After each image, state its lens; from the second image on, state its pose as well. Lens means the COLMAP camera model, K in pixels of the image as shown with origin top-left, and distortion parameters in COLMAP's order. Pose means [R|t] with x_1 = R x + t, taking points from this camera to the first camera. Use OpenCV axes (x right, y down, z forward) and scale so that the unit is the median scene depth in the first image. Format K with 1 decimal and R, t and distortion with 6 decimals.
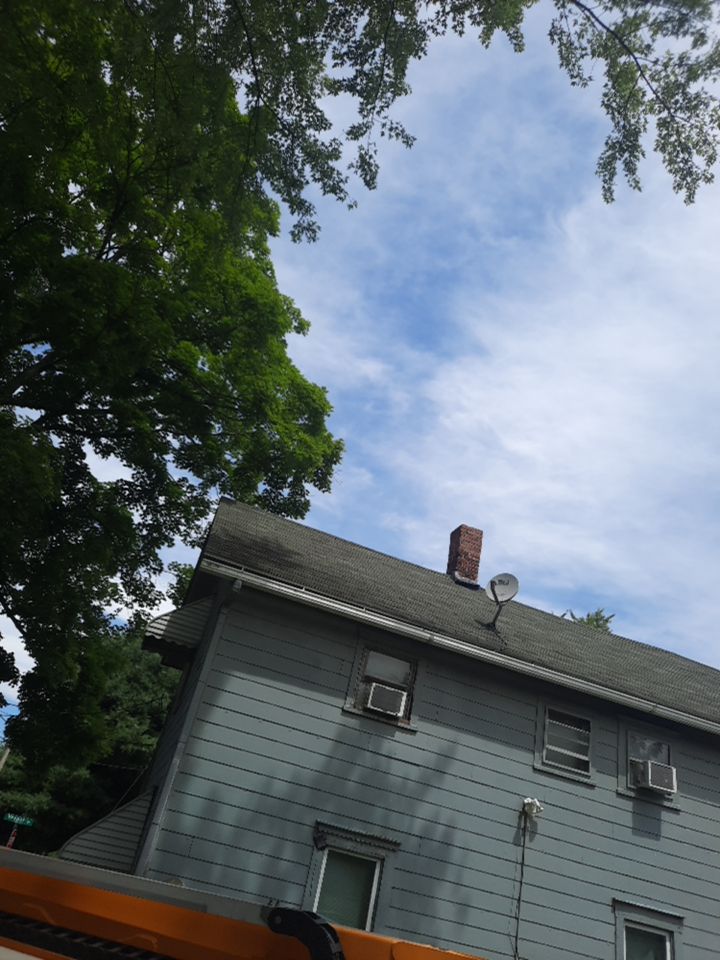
lens RADIAL K [[697.9, 0, 377.0], [0, 697.9, 474.8], [0, 0, 1]] dist [0.001068, 0.010268]
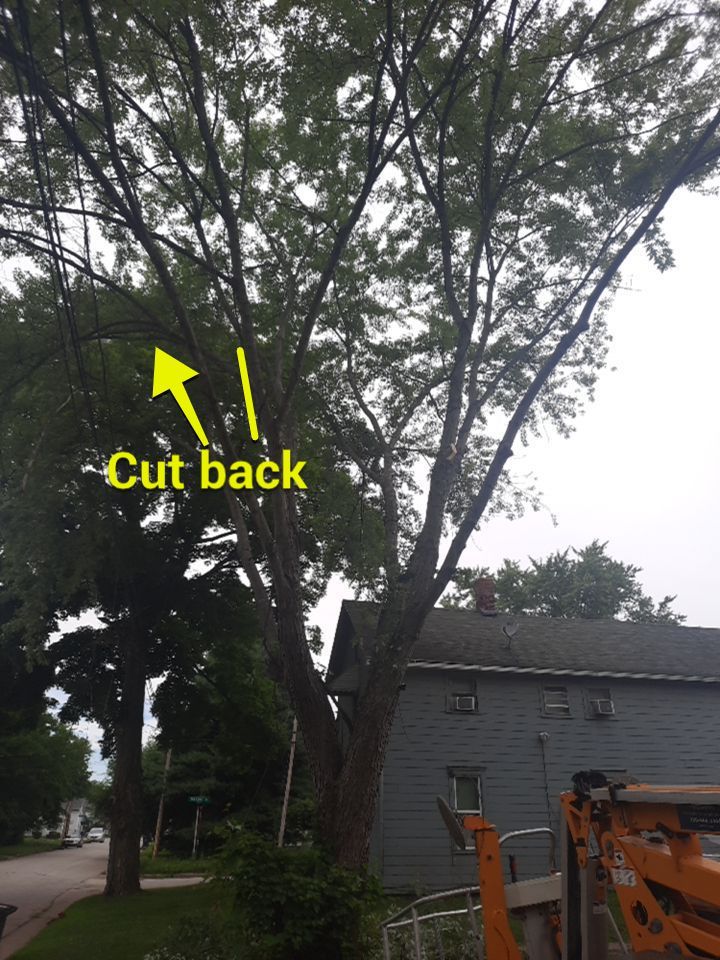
lens RADIAL K [[727.6, 0, 377.6], [0, 727.6, 466.6], [0, 0, 1]] dist [0.047925, -0.028216]
pose [[0.977600, -0.210437, -0.003837, -0.067614], [0.209667, 0.972101, 0.105166, -0.512014], [-0.018401, -0.103615, 0.994447, -0.864728]]
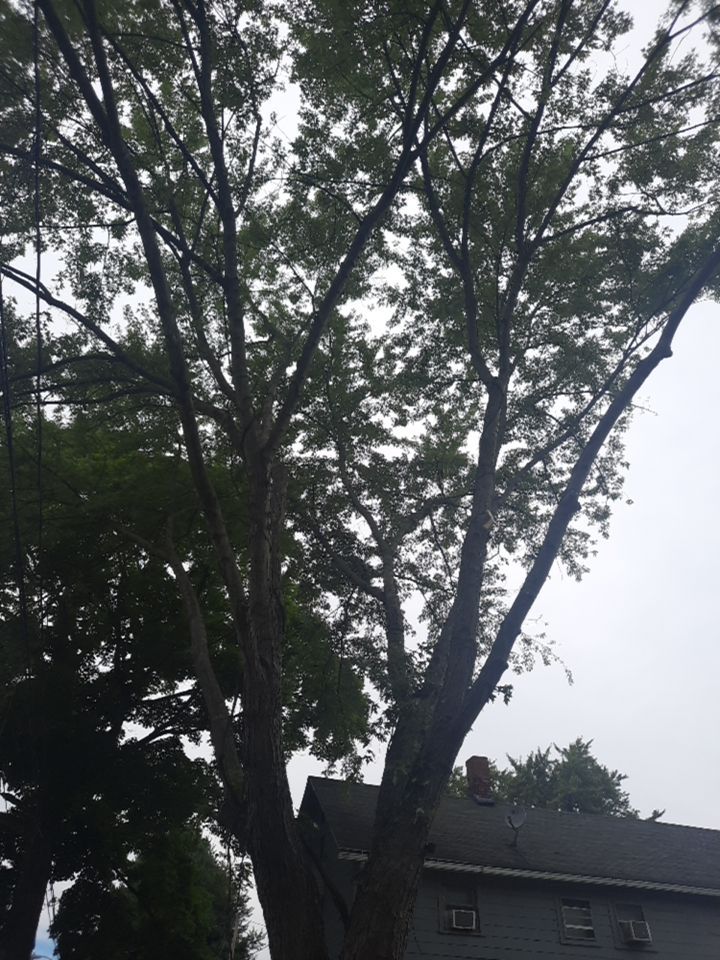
lens RADIAL K [[719.6, 0, 373.2], [0, 719.6, 463.6], [0, 0, 1]] dist [0.004947, 0.006739]
pose [[0.984029, -0.152311, 0.092135, -0.144826], [0.165431, 0.973580, -0.157398, -0.368147], [-0.065728, 0.170126, 0.983228, -0.621301]]
